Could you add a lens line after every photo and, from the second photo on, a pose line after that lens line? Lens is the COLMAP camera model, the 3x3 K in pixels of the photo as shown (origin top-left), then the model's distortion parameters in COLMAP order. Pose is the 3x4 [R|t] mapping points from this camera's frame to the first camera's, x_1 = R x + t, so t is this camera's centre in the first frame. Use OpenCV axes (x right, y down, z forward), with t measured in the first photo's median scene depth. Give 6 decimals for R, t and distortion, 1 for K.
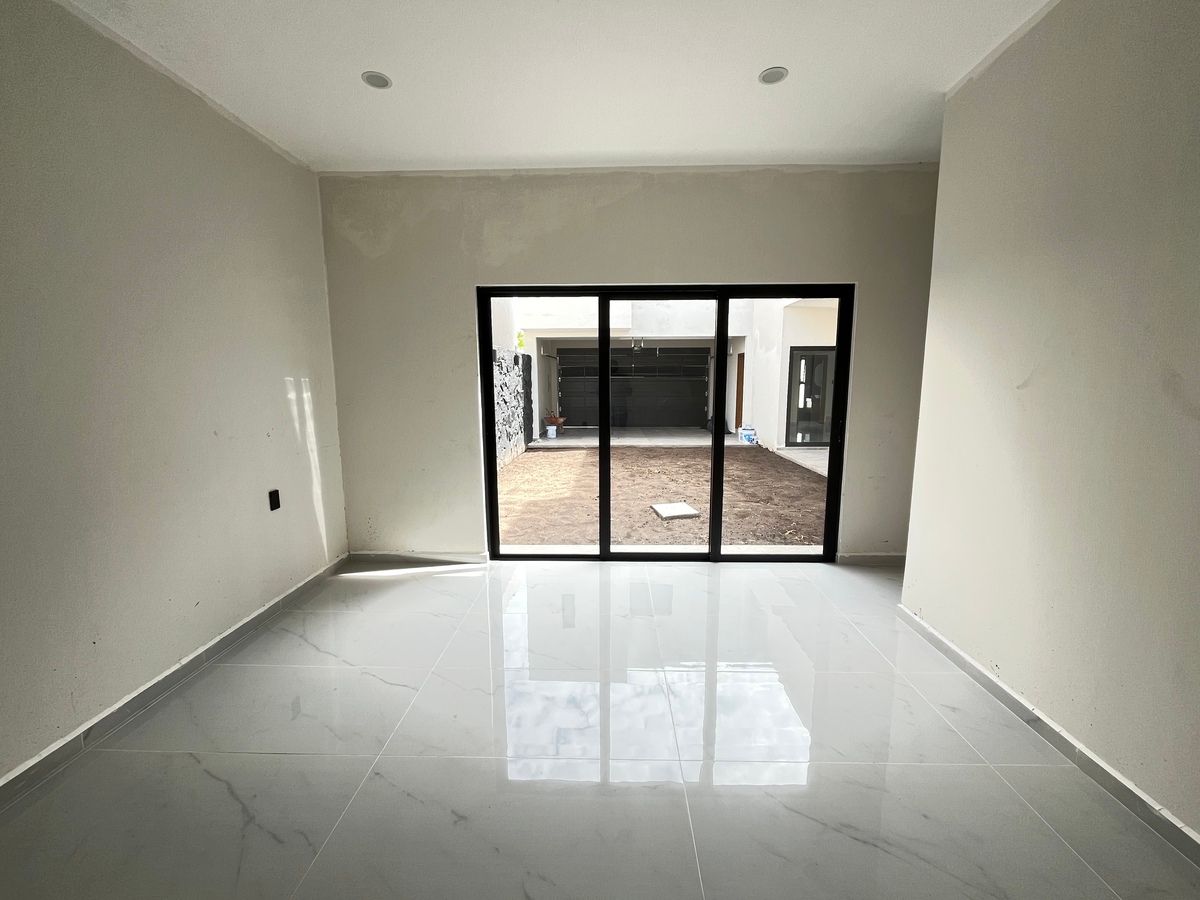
lens RADIAL K [[487.9, 0, 600.3], [0, 487.9, 451.9], [0, 0, 1]] dist [-0.002924, 0.000286]
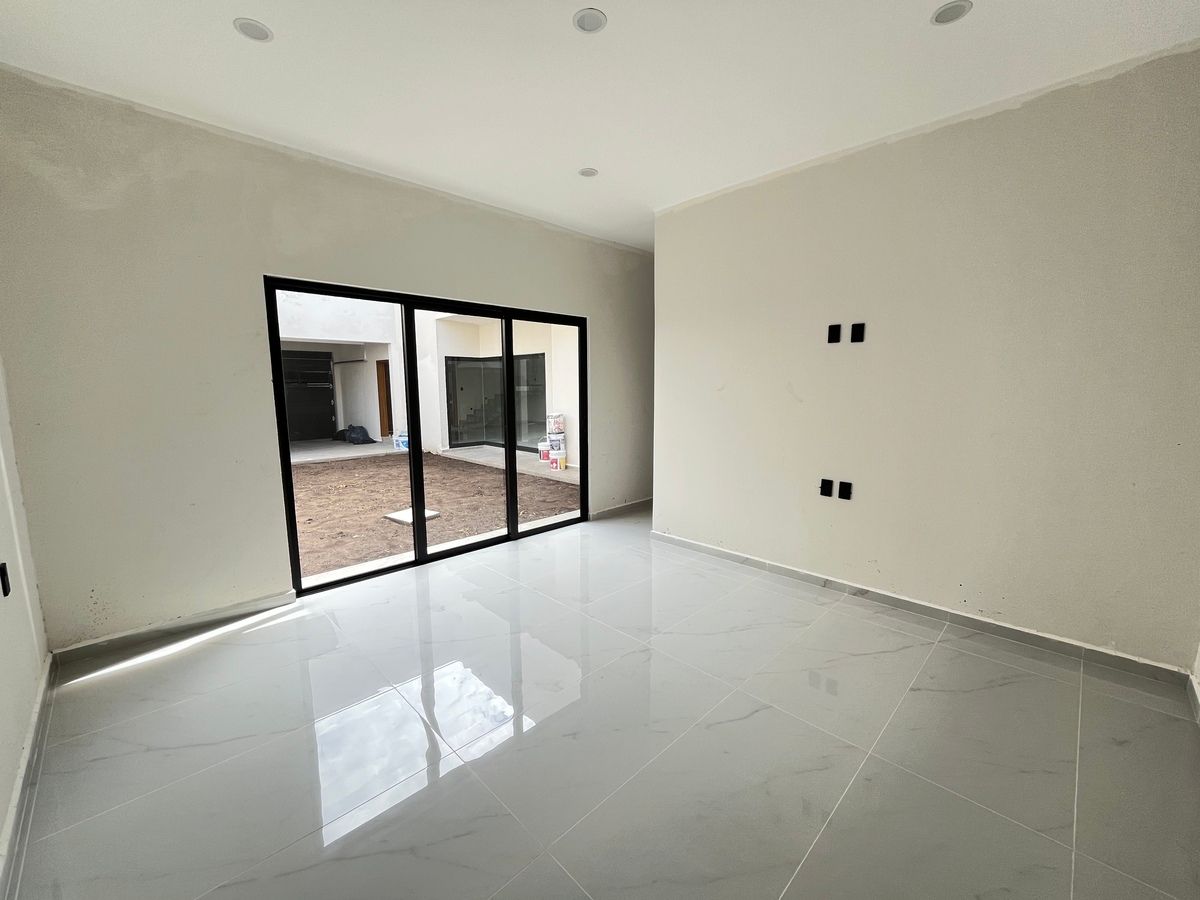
lens RADIAL K [[487.9, 0, 602.6], [0, 487.9, 449.4], [0, 0, 1]] dist [-0.002924, 0.000286]
pose [[0.690855, -0.092522, 0.717048, -0.444548], [0.107097, 0.993933, 0.025064, 0.000839], [-0.715017, 0.059478, 0.696573, 0.013757]]
